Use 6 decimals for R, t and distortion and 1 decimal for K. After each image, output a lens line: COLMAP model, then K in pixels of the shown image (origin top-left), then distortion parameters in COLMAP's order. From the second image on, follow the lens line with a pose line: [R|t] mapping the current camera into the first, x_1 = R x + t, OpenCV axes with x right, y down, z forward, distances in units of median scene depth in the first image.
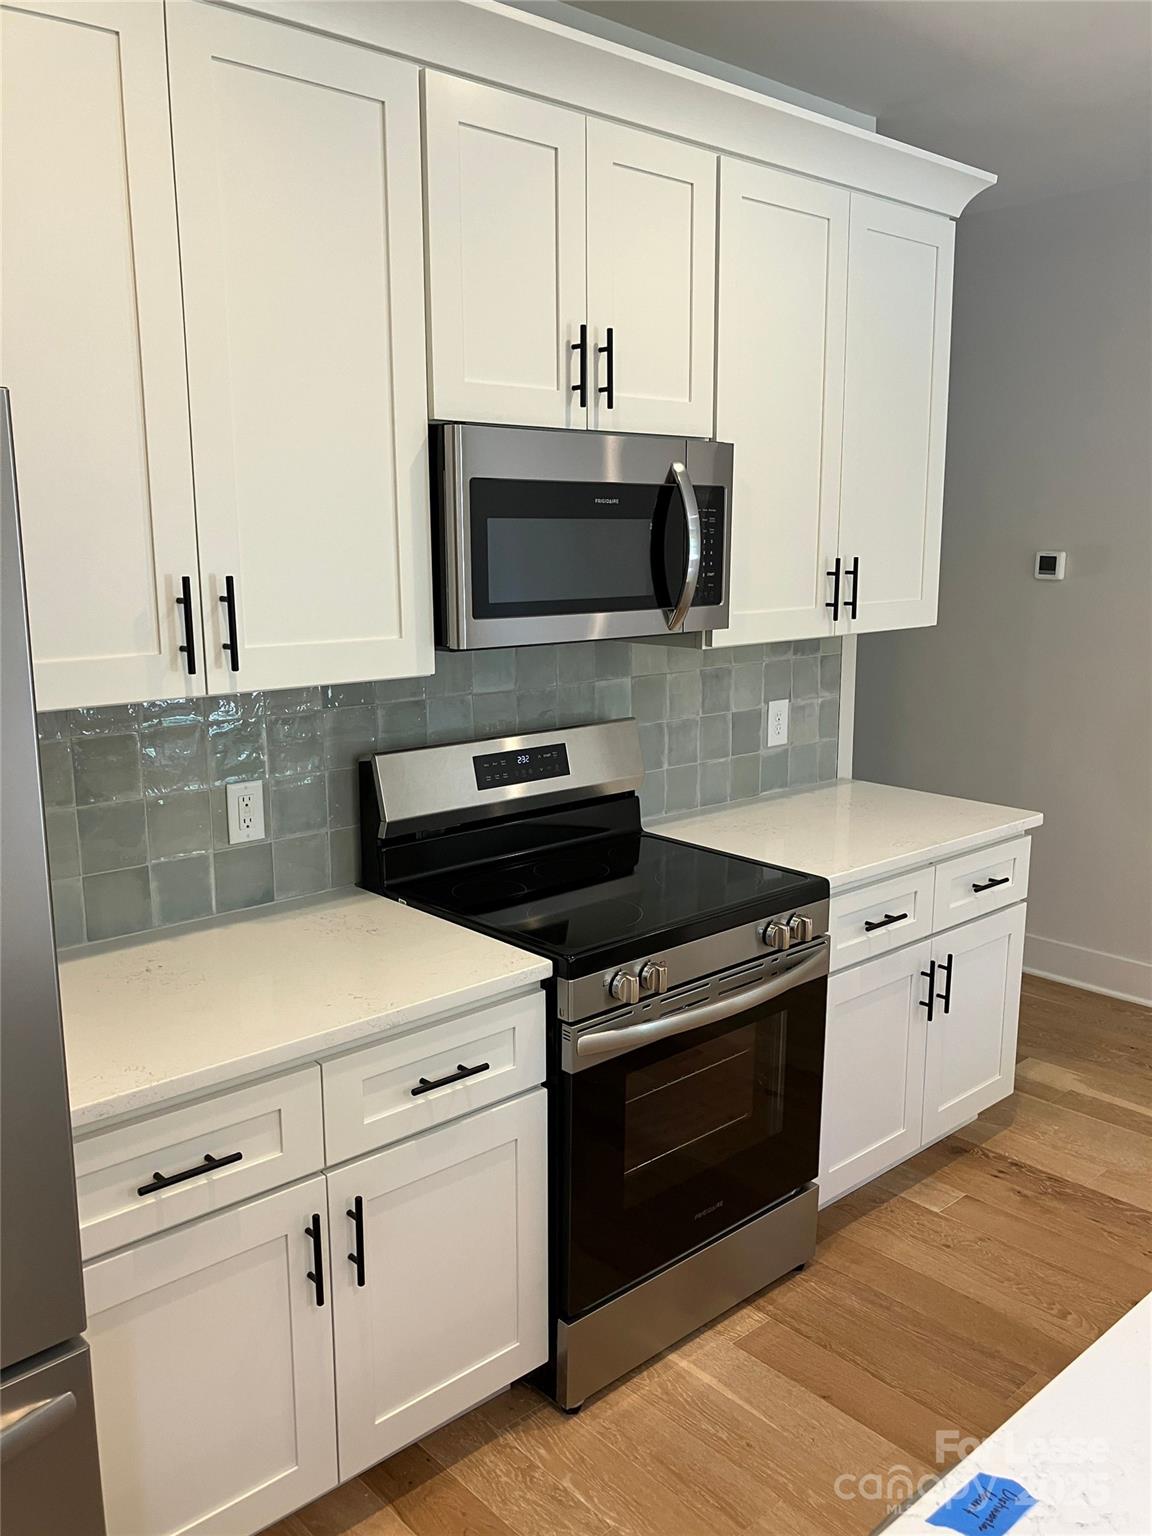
lens RADIAL K [[1269.6, 0, 569.2], [0, 1269.6, 779.1], [0, 0, 1]] dist [0.002497, -0.004873]
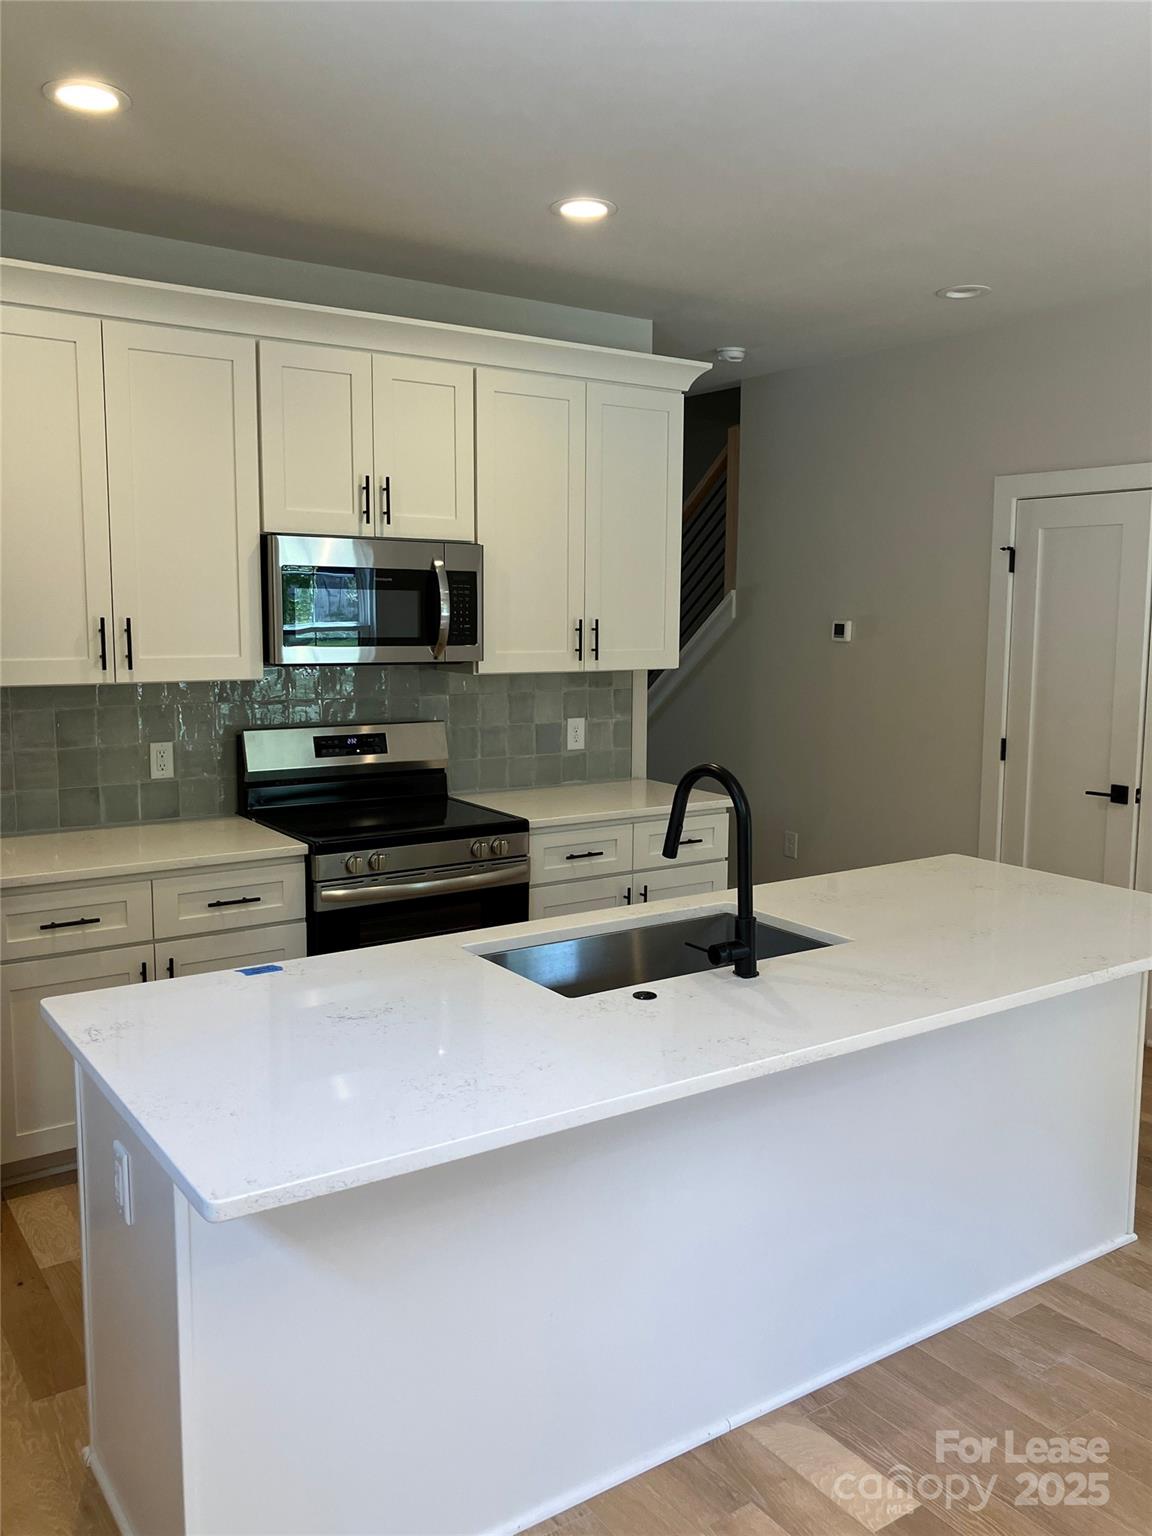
lens RADIAL K [[1251.9, 0, 576.0], [0, 1251.9, 768.0], [0, 0, 1]] dist [0.005159, 0.000148]
pose [[0.991004, 0.027976, -0.130873, 0.471263], [-0.036583, 0.997290, -0.063830, 0.113495], [0.128733, 0.068044, 0.989342, -0.530741]]
